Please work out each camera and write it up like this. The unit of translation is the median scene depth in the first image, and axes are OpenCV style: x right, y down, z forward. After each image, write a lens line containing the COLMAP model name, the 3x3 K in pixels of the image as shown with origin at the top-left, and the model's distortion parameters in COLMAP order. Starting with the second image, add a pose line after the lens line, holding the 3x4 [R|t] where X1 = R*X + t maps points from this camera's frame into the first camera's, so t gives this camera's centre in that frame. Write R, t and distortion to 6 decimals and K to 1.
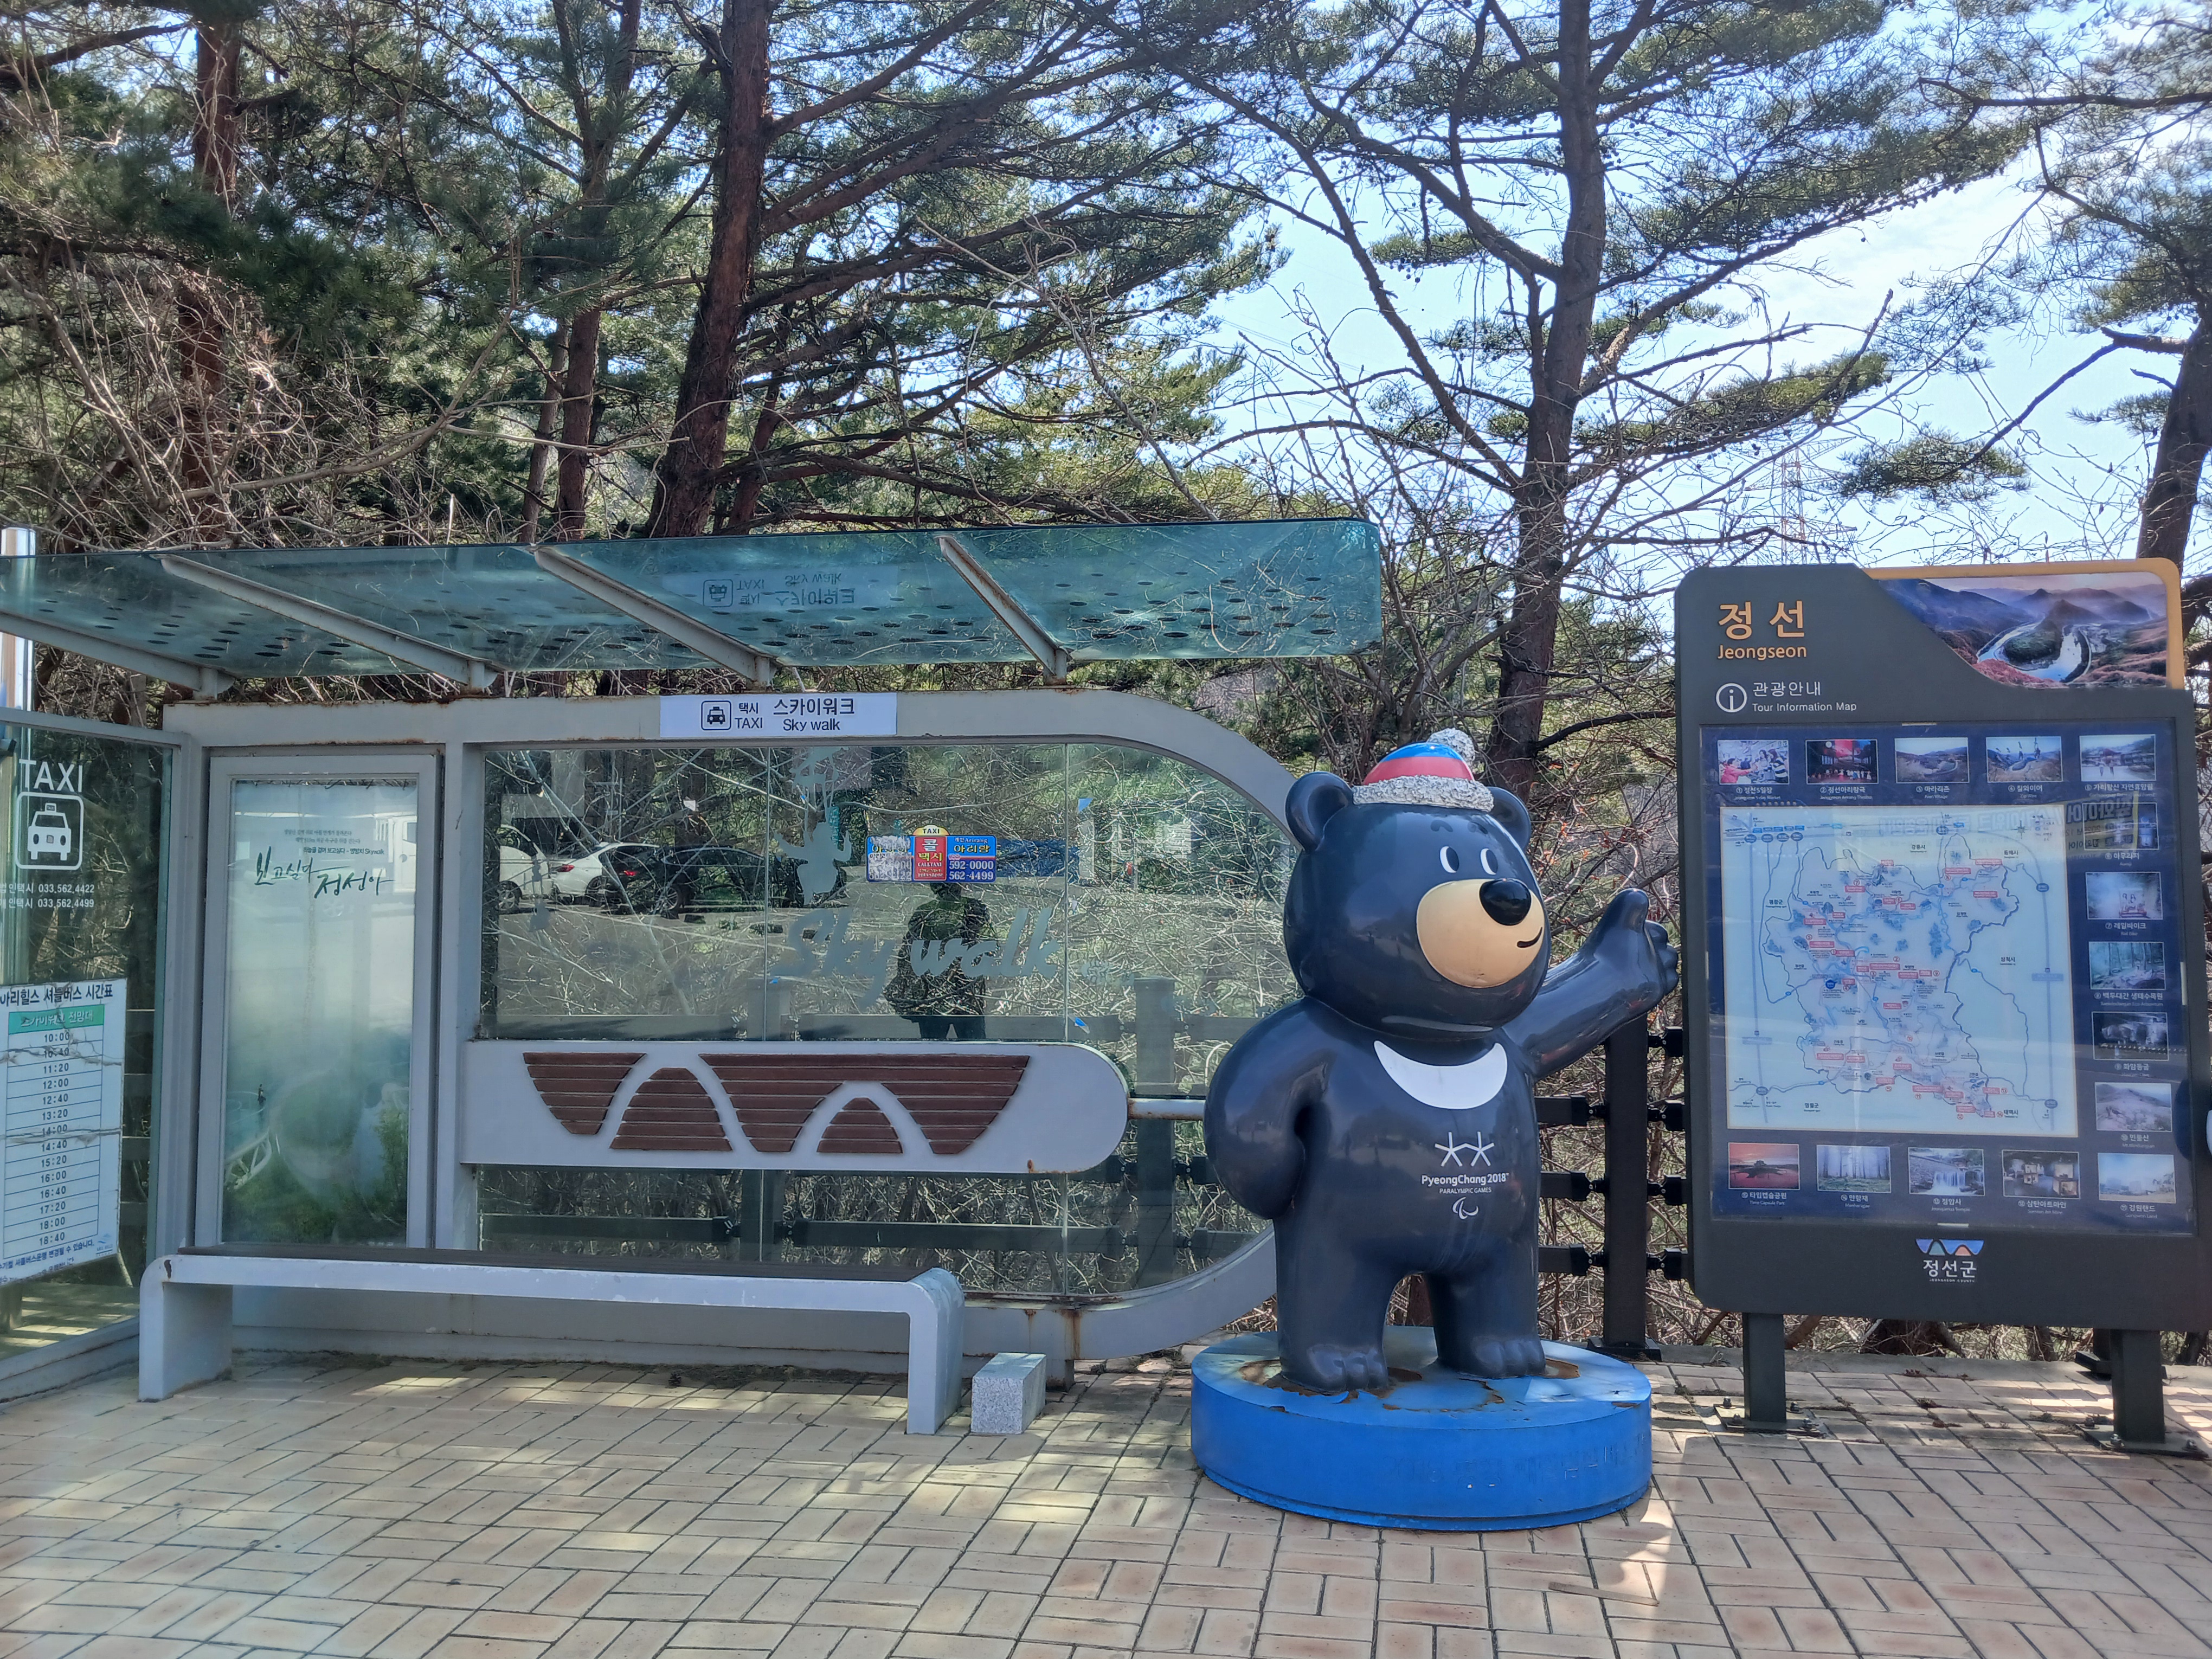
lens RADIAL K [[1873.0, 0, 1100.5], [0, 1873.0, 829.0], [0, 0, 1]] dist [0.051015, -0.003689]
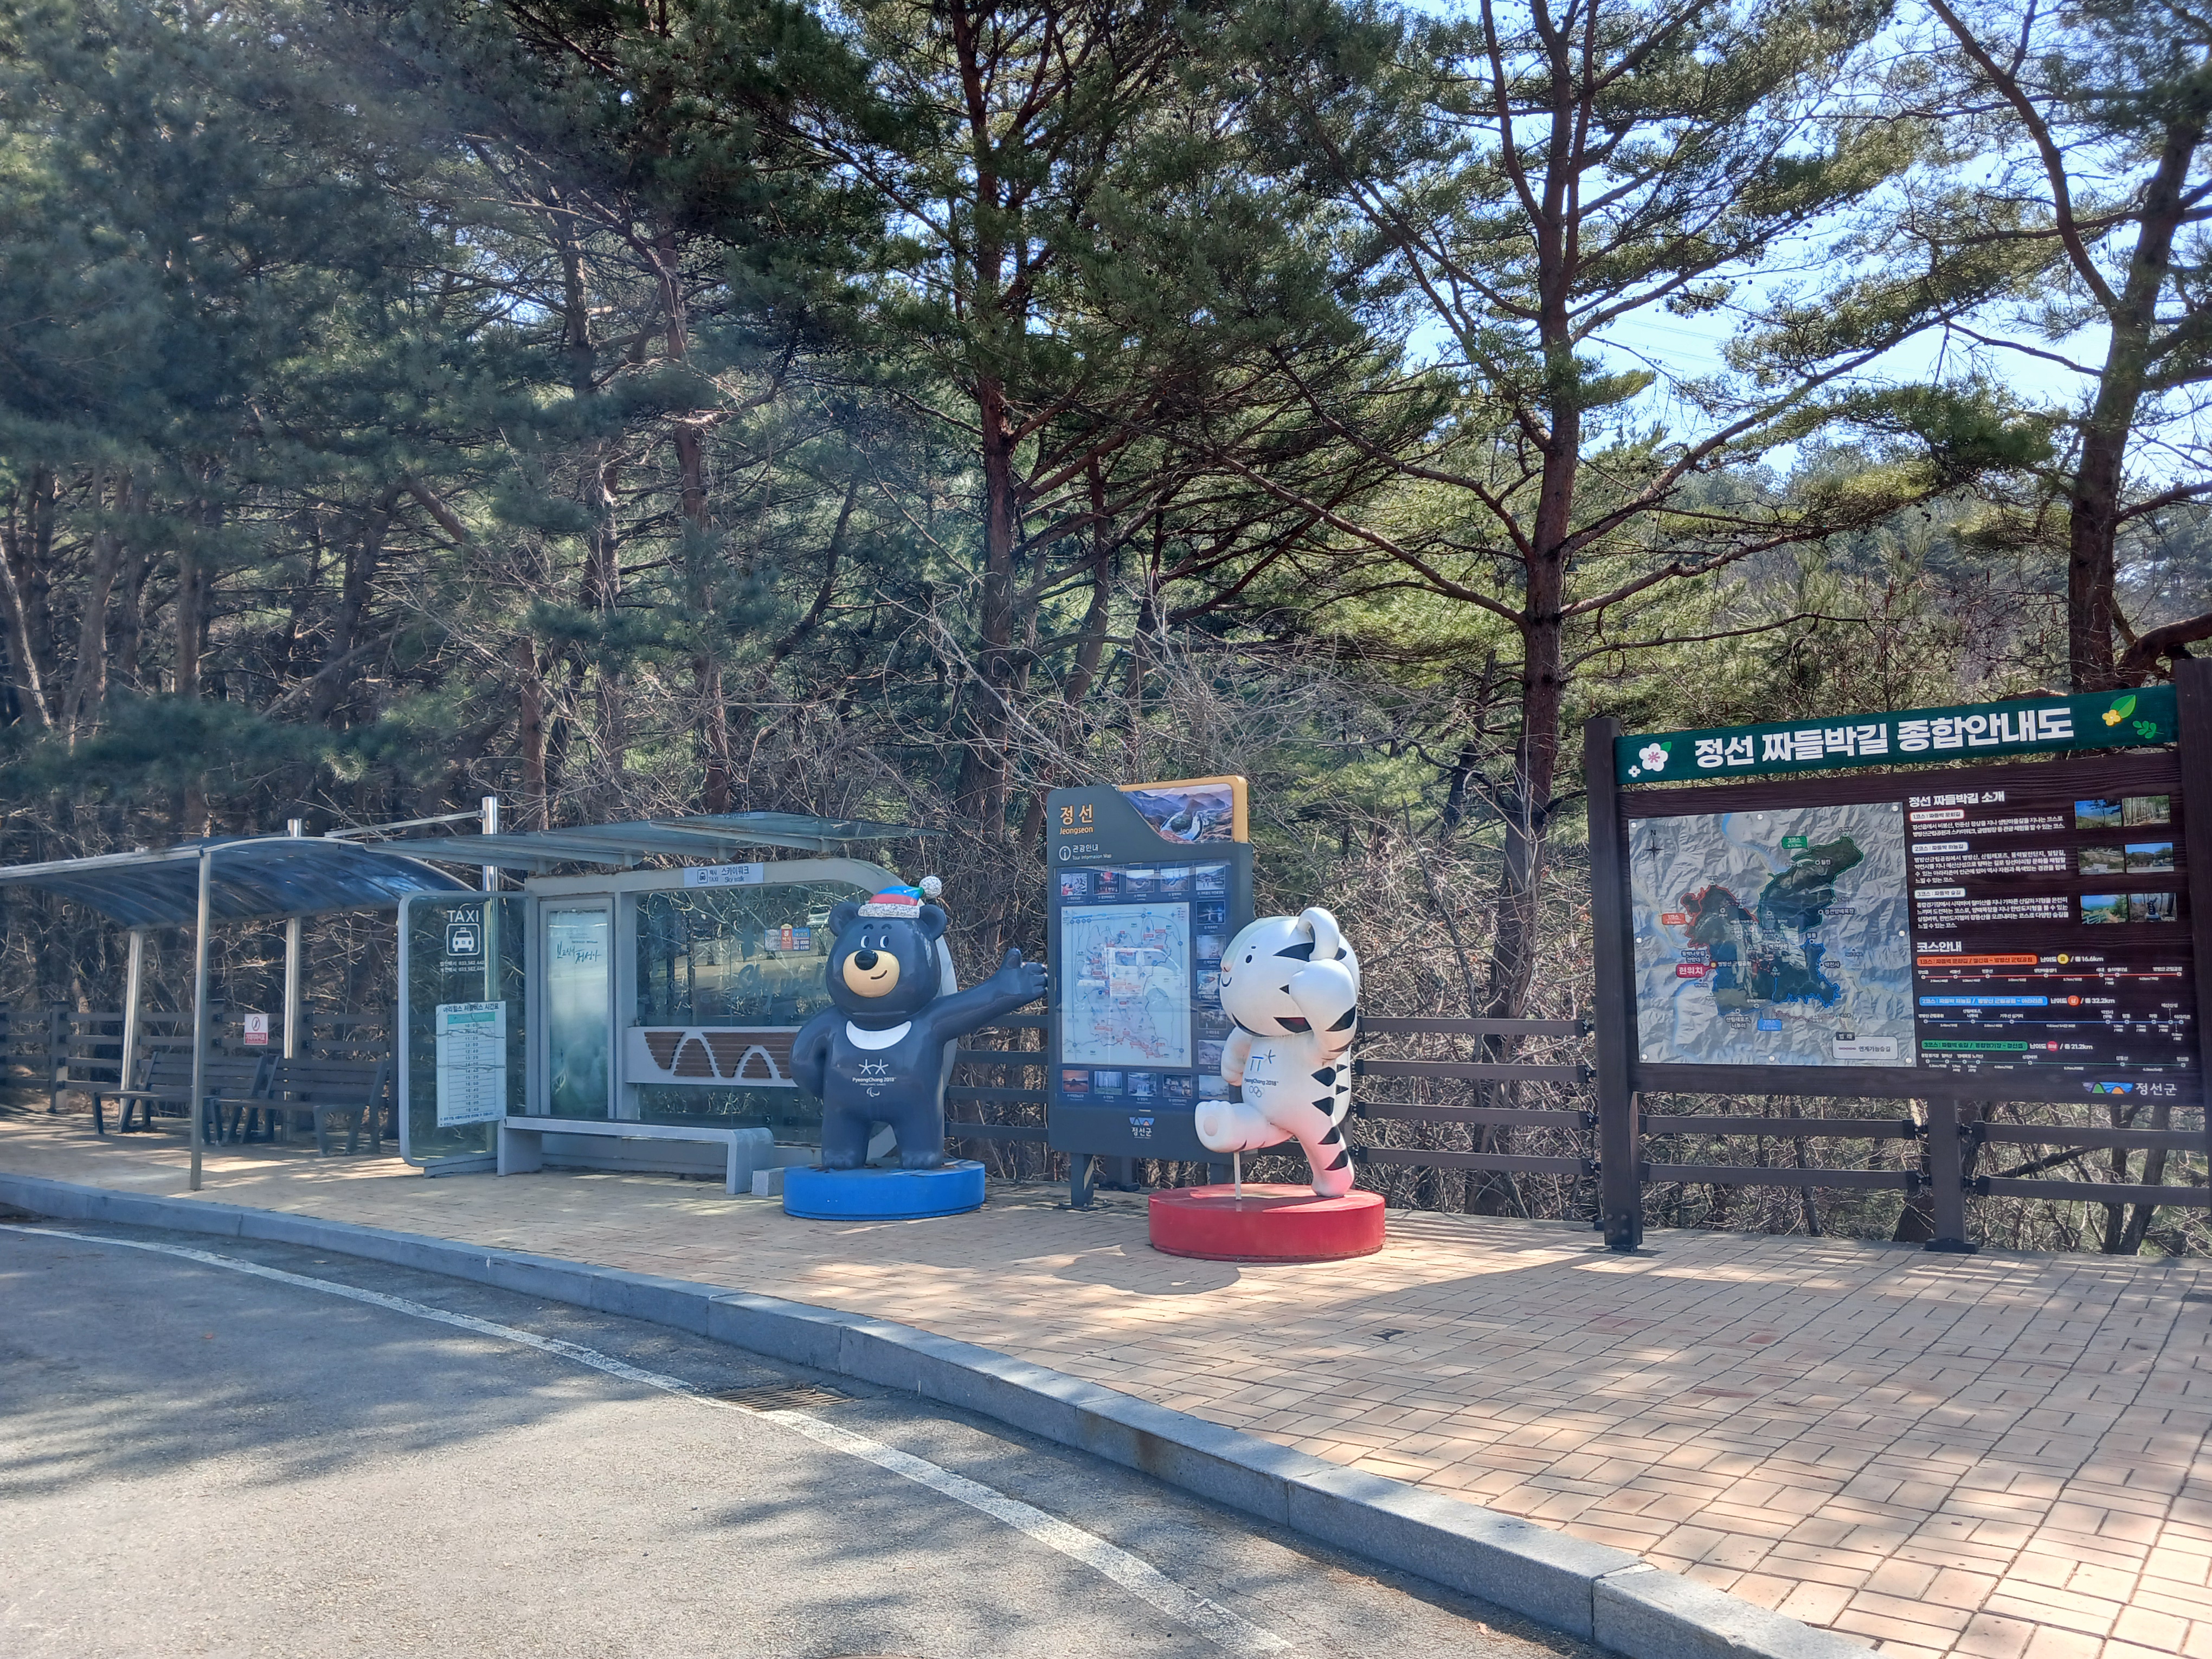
lens RADIAL K [[1873.0, 0, 1106.6], [0, 1873.0, 833.4], [0, 0, 1]] dist [0.051015, -0.003689]
pose [[0.892502, -0.050428, -0.448215, 1.293313], [0.046887, 0.998719, -0.019001, -0.050675], [0.448599, -0.004057, 0.893724, -0.794504]]
